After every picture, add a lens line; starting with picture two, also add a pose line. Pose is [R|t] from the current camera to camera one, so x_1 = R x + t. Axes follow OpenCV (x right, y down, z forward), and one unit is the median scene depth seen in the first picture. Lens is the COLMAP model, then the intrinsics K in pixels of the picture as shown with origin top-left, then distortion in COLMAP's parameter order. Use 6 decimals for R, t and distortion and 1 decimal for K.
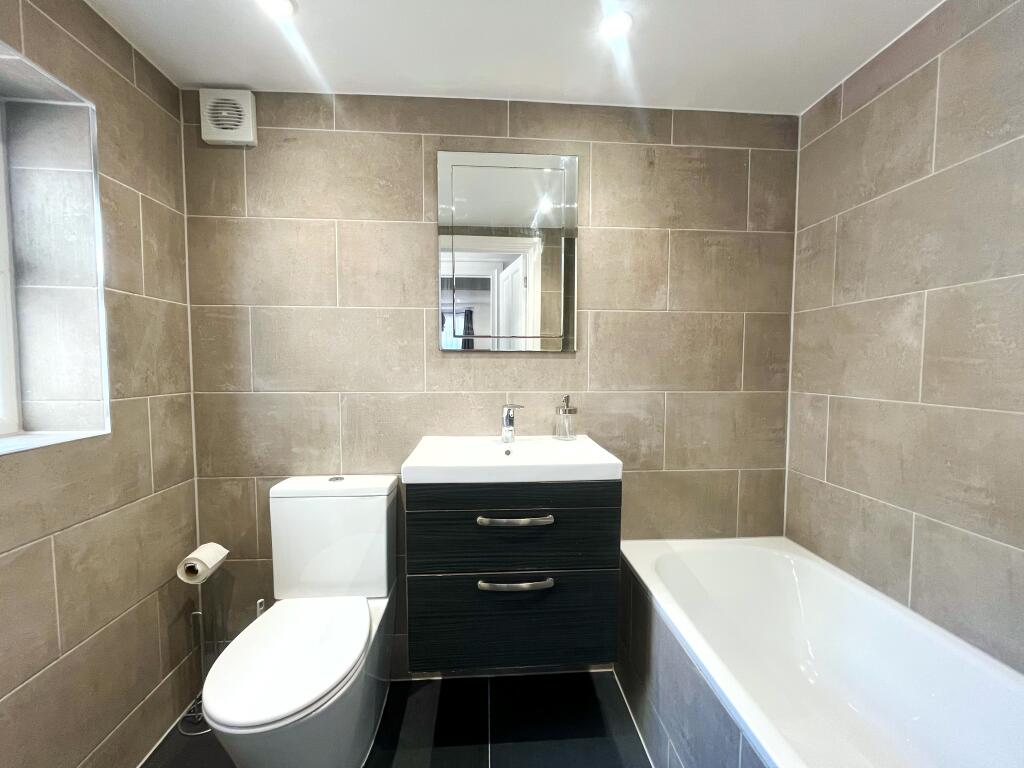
lens RADIAL K [[416.6, 0, 512.0], [0, 416.6, 384.0], [0, 0, 1]] dist [0.000430, -0.000050]
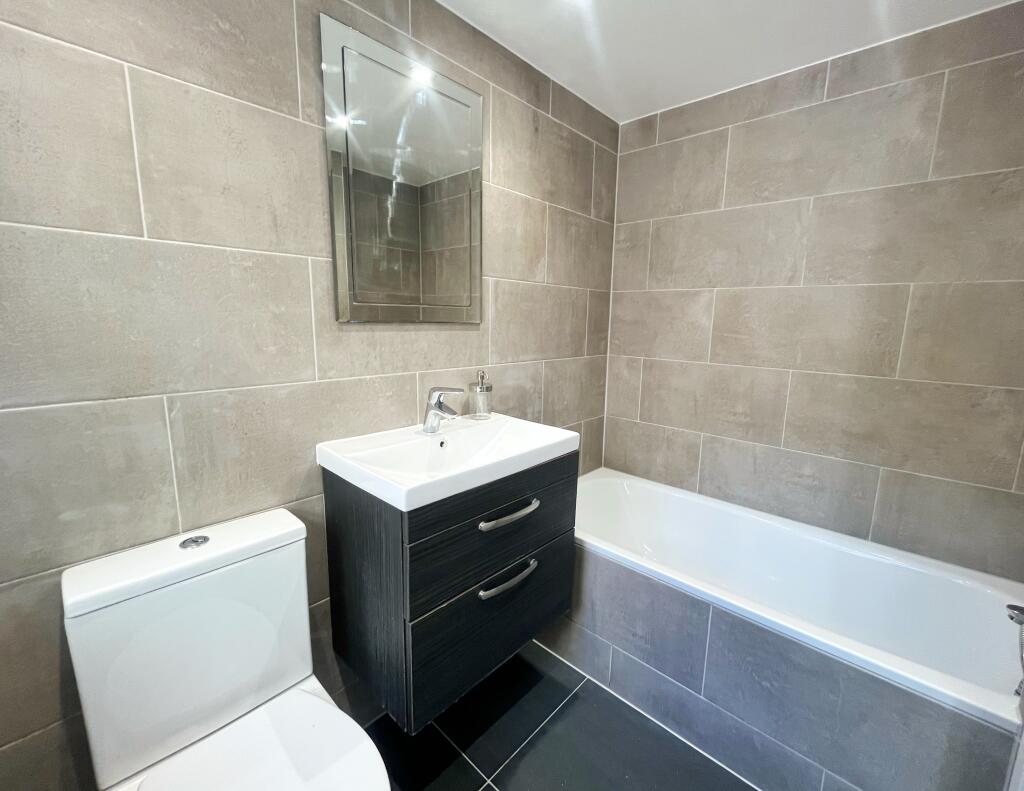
lens RADIAL K [[437.1, 0, 532.4], [0, 437.1, 391.2], [0, 0, 1]] dist [-0.002139, -0.000626]
pose [[0.715136, -0.102763, 0.691390, -0.462052], [0.015045, 0.991168, 0.131758, -0.055323], [-0.698824, -0.083823, 0.710366, 0.229658]]
